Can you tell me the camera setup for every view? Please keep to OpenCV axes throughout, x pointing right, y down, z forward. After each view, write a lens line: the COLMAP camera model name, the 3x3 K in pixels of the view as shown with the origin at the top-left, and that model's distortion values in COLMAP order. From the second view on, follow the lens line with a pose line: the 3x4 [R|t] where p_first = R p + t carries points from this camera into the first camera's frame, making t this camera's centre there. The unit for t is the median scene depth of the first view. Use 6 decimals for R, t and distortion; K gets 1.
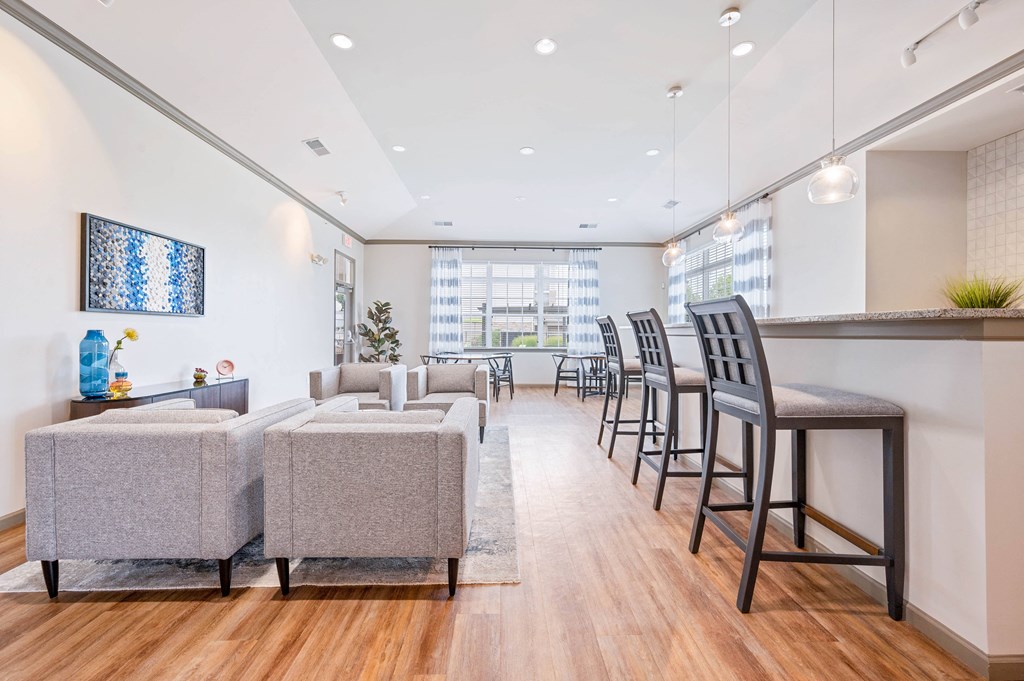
lens RADIAL K [[407.9, 0, 516.3], [0, 407.9, 335.7], [0, 0, 1]] dist [0.000695, -0.000448]
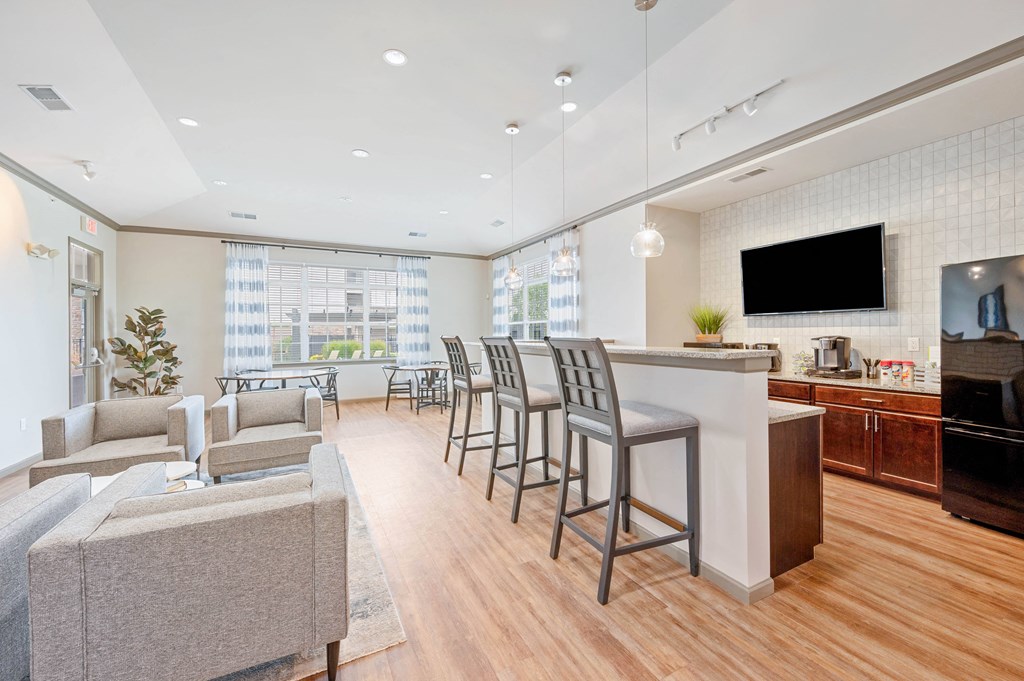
lens RADIAL K [[407.9, 0, 515.9], [0, 407.9, 335.5], [0, 0, 1]] dist [0.000695, -0.000448]
pose [[0.899853, -0.013145, 0.435995, -0.096297], [0.011992, 0.999914, 0.005396, -0.061015], [-0.436028, 0.000372, 0.899933, 0.021775]]
